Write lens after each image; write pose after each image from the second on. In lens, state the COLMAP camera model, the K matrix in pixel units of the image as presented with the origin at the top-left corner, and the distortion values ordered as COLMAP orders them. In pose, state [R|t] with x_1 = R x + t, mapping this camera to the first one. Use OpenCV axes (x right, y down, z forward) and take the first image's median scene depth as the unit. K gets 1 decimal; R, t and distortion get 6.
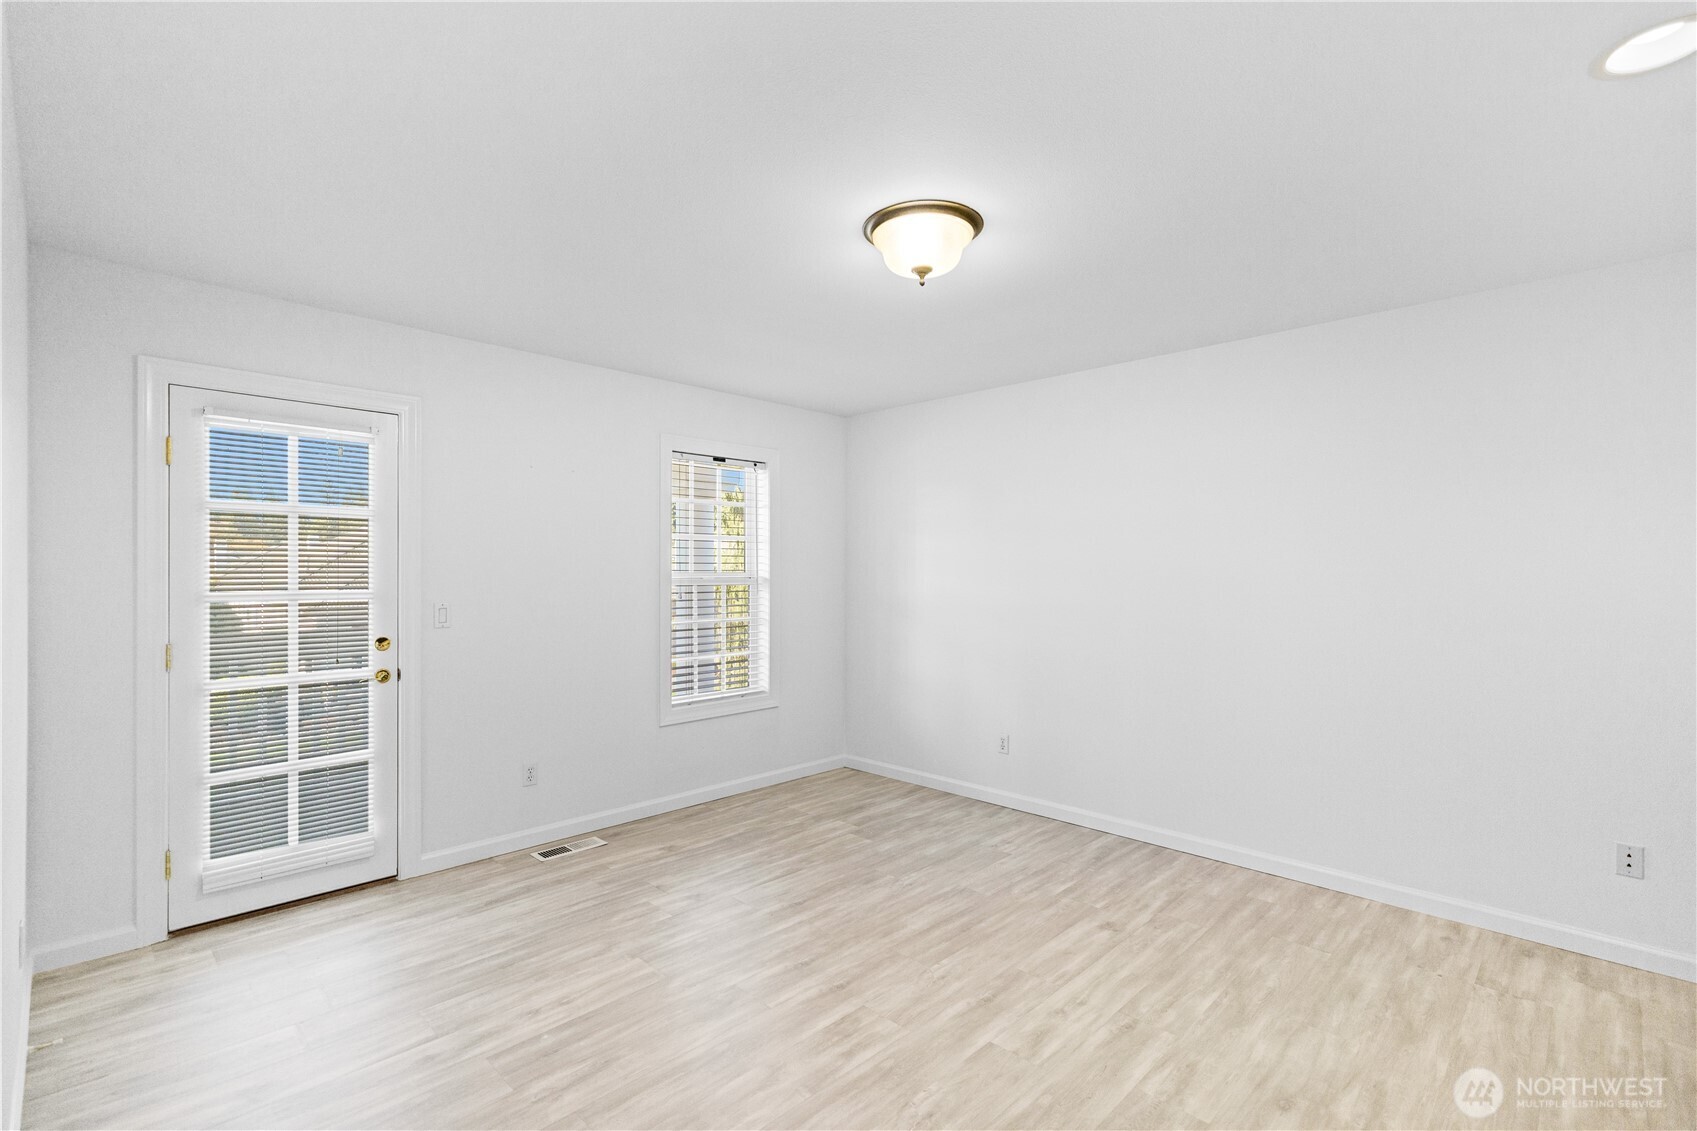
lens RADIAL K [[764.4, 0, 850.5], [0, 764.4, 573.1], [0, 0, 1]] dist [0.003826, 0.000400]
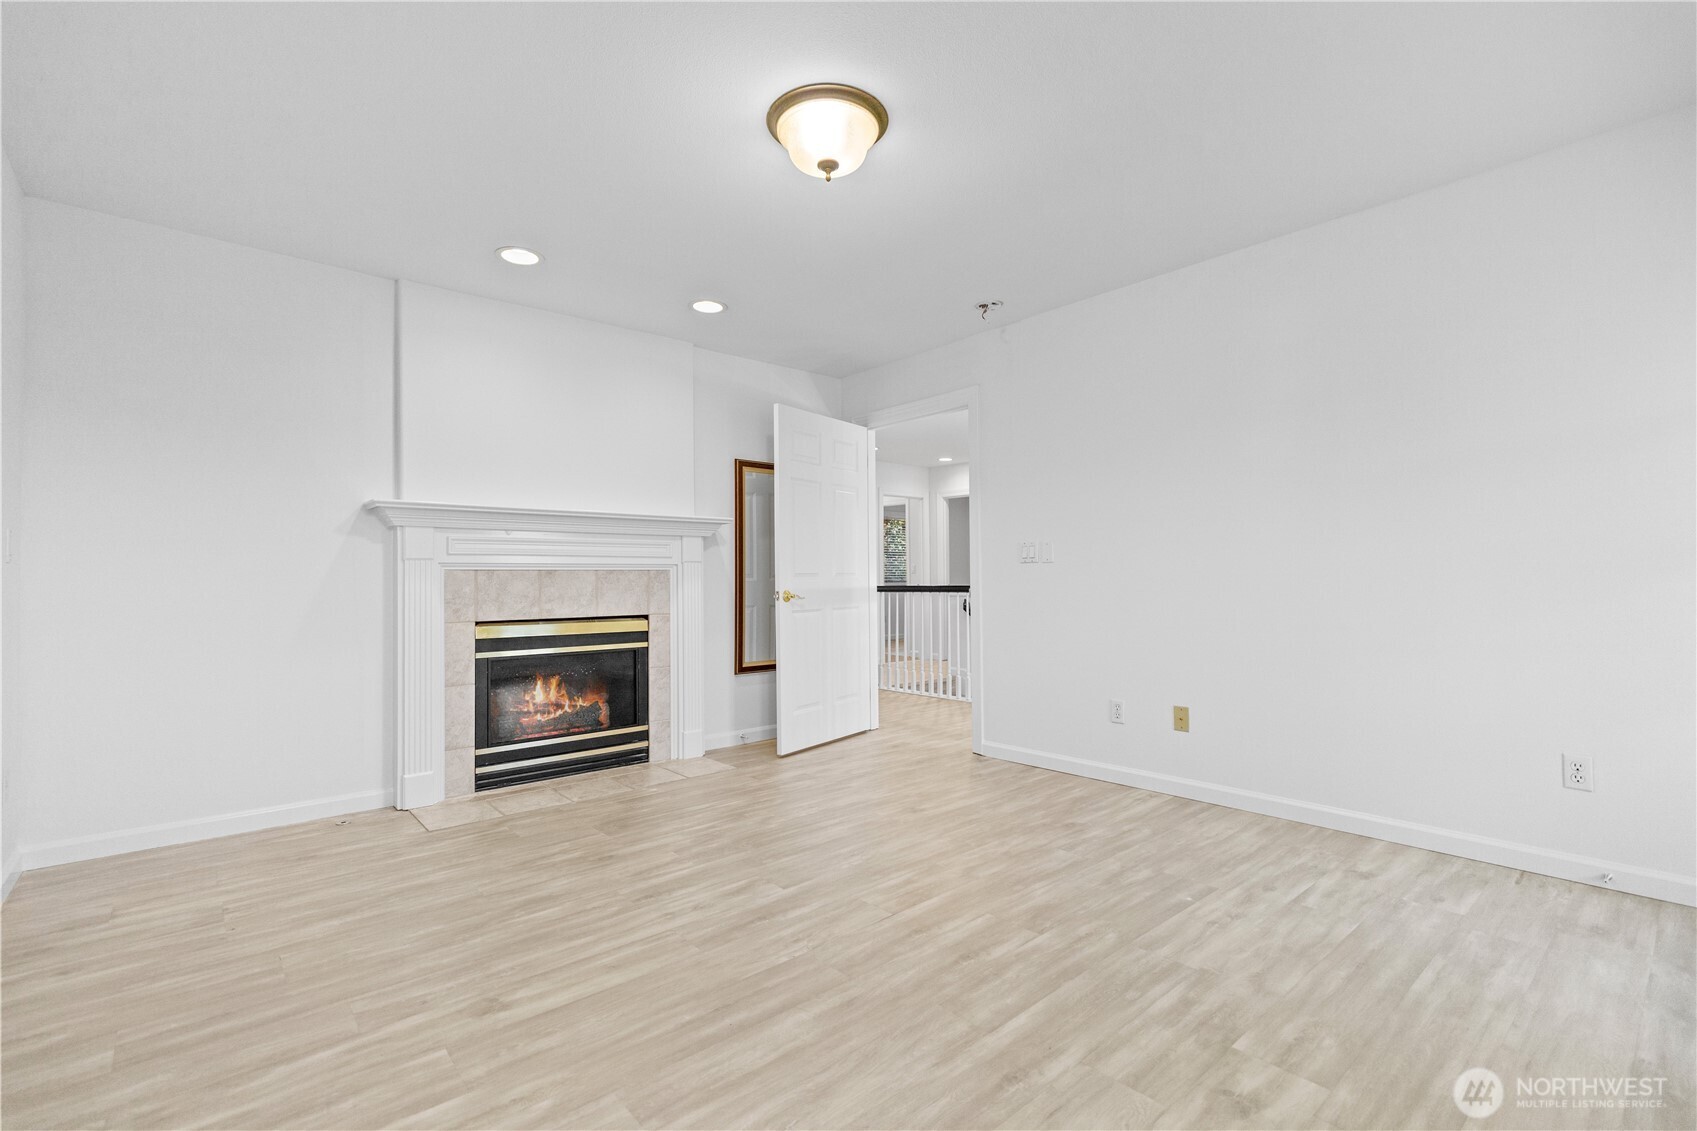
lens RADIAL K [[764.4, 0, 847.4], [0, 764.4, 569.6], [0, 0, 1]] dist [0.003826, 0.000400]
pose [[-0.996898, 0.007594, 0.078332, -0.004183], [0.006372, 0.999854, -0.015840, 0.132578], [-0.078440, -0.015292, -0.996802, 1.839413]]
